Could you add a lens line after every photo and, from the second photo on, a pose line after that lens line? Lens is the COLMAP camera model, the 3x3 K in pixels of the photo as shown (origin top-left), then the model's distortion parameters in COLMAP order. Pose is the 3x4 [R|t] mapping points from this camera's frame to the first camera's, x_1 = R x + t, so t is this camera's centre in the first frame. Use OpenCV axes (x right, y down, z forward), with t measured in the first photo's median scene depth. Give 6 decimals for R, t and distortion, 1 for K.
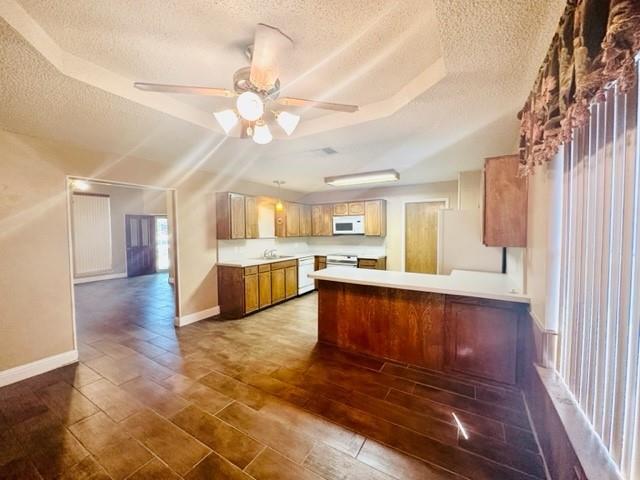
lens RADIAL K [[256.4, 0, 318.5], [0, 256.4, 239.2], [0, 0, 1]] dist [-0.006897, 0.000420]
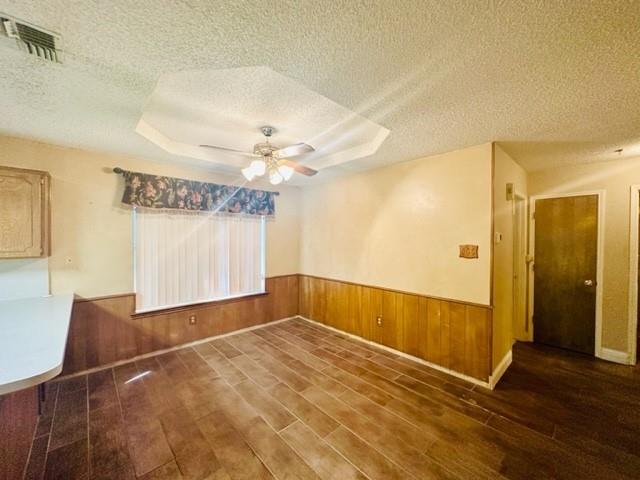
lens RADIAL K [[256.4, 0, 319.7], [0, 256.4, 240.0], [0, 0, 1]] dist [-0.006897, 0.000420]
pose [[-0.959056, 0.001914, 0.283210, -0.355217], [0.015158, 0.998891, 0.044580, -0.038108], [-0.282811, 0.047047, -0.958021, 0.875344]]
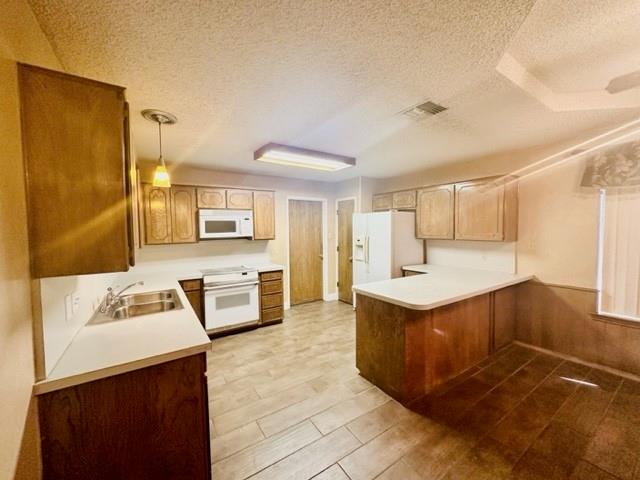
lens RADIAL K [[256.4, 0, 320.7], [0, 256.4, 239.5], [0, 0, 1]] dist [-0.006897, 0.000420]
pose [[0.432452, -0.036285, 0.900926, -0.482337], [0.041035, 0.998947, 0.020535, -0.026501], [-0.900722, 0.028089, 0.433486, 0.678848]]
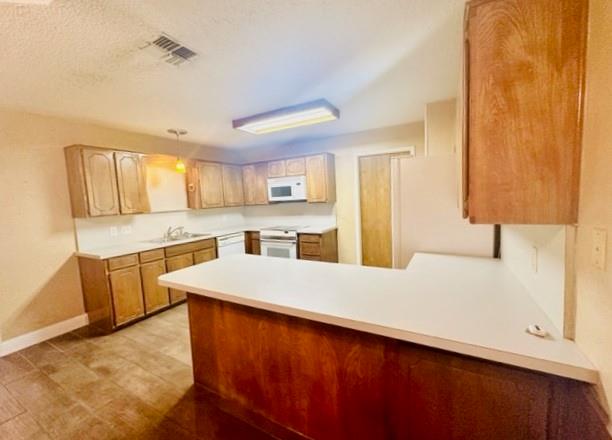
lens RADIAL K [[256.3, 0, 305.3], [0, 256.3, 220.2], [0, 0, 1]] dist [-0.003413, -0.000410]
pose [[0.998718, -0.042651, 0.027269, 0.195841], [0.041018, 0.997482, 0.057854, -0.007024], [-0.029668, -0.056662, 0.997953, 0.310426]]
